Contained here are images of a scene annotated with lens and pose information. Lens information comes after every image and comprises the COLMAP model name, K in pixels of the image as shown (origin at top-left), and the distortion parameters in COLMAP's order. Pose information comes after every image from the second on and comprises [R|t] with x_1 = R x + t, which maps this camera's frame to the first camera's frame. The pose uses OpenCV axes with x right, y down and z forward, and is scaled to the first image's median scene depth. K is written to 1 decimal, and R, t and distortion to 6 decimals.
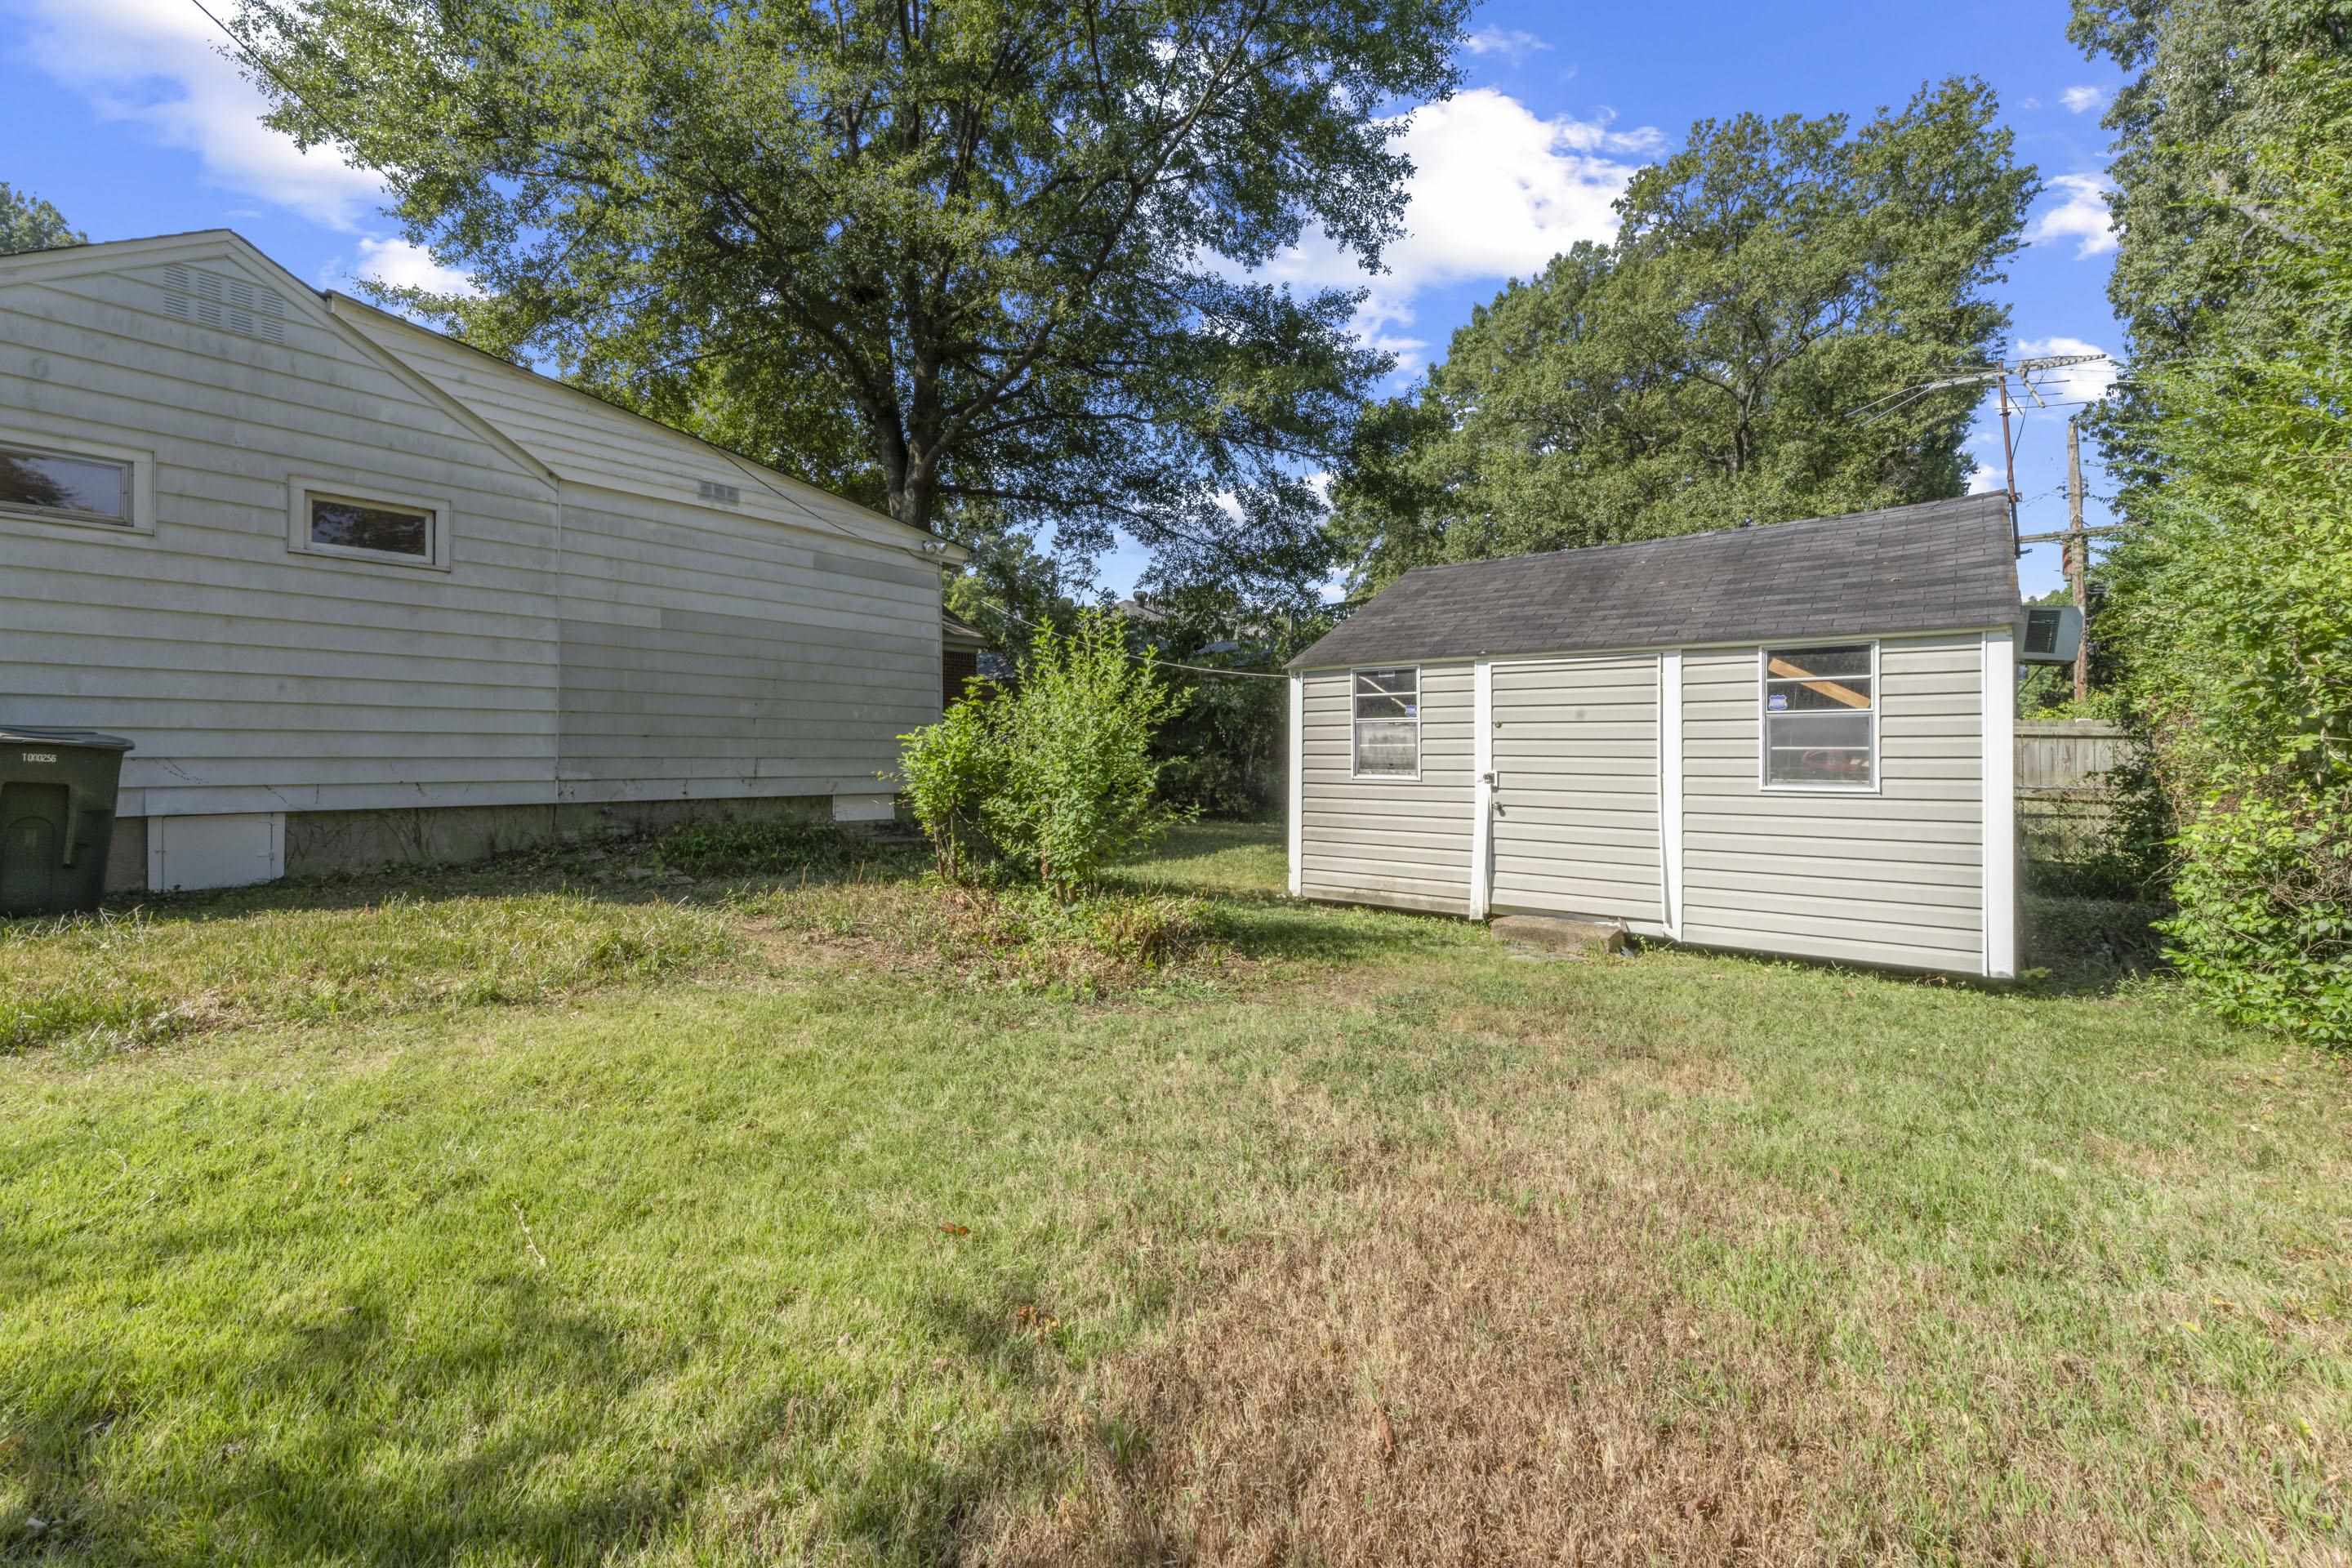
lens RADIAL K [[970.3, 0, 1169.8], [0, 970.3, 726.9], [0, 0, 1]] dist [-0.002748, -0.000174]
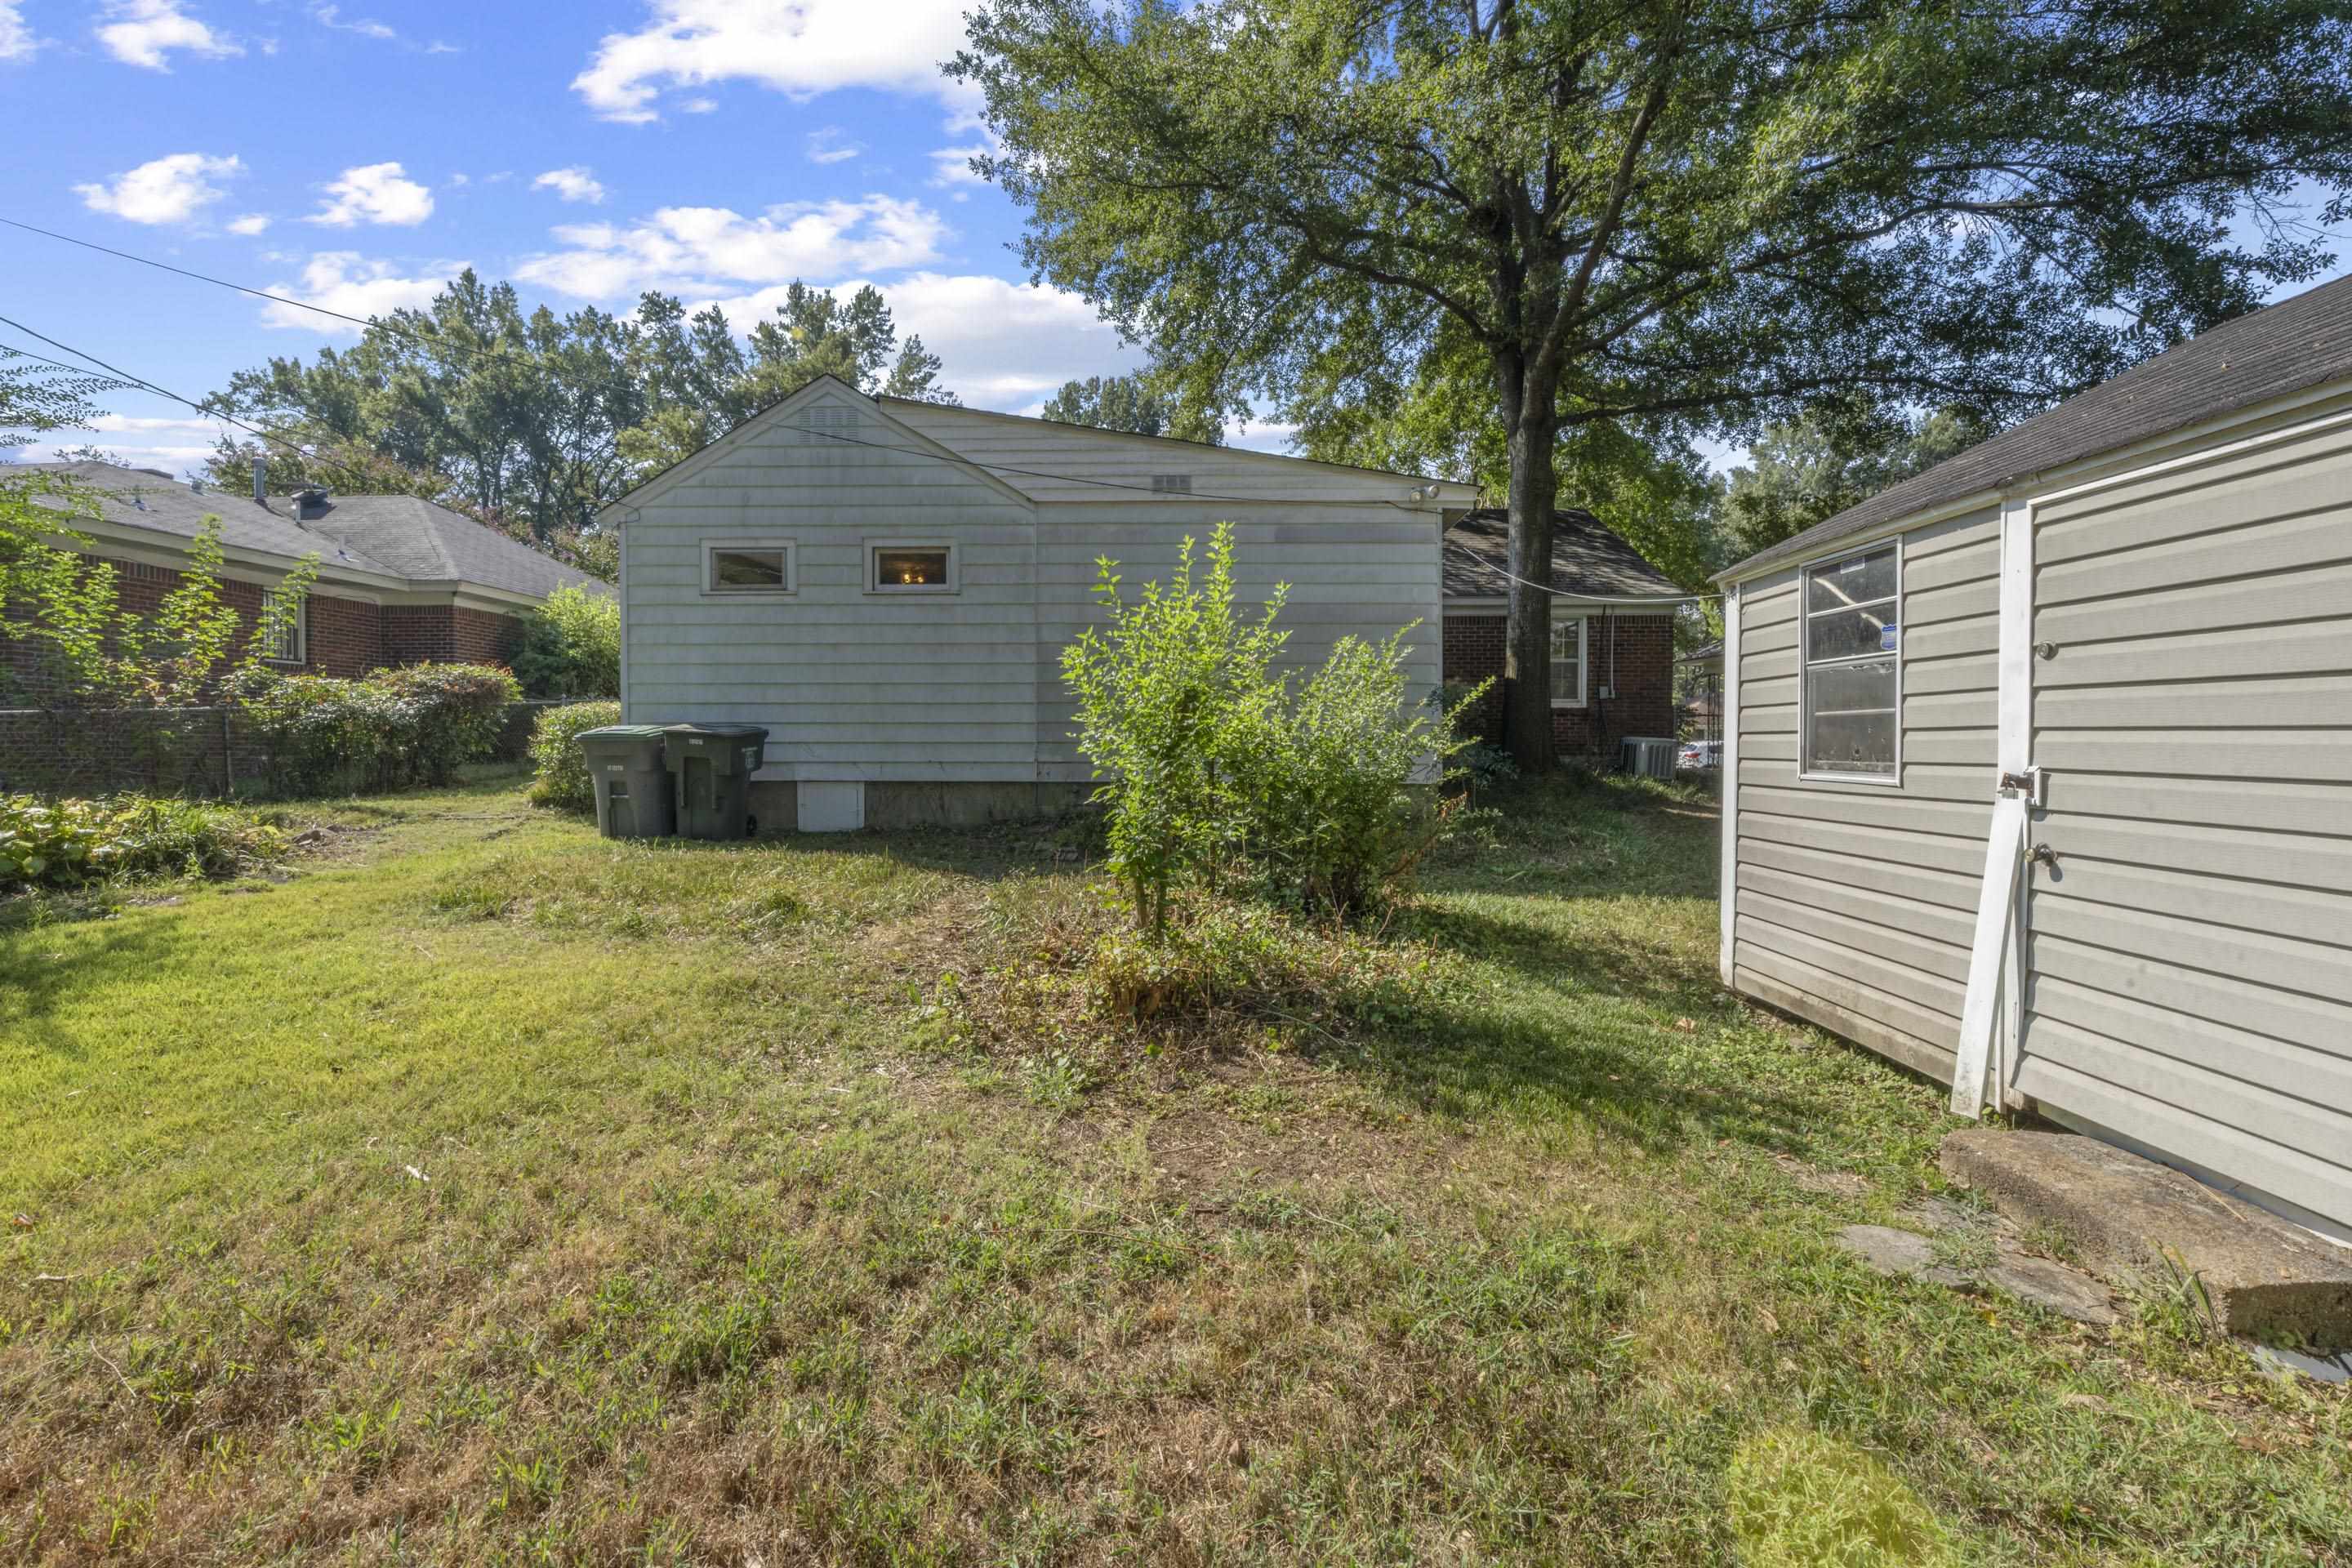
lens RADIAL K [[970.3, 0, 1169.8], [0, 970.3, 726.9], [0, 0, 1]] dist [-0.002748, -0.000174]
pose [[0.614732, -0.015562, -0.788583, 0.425027], [0.022604, 0.999742, -0.002108, 0.021197], [0.788412, -0.016530, 0.614925, 0.458030]]
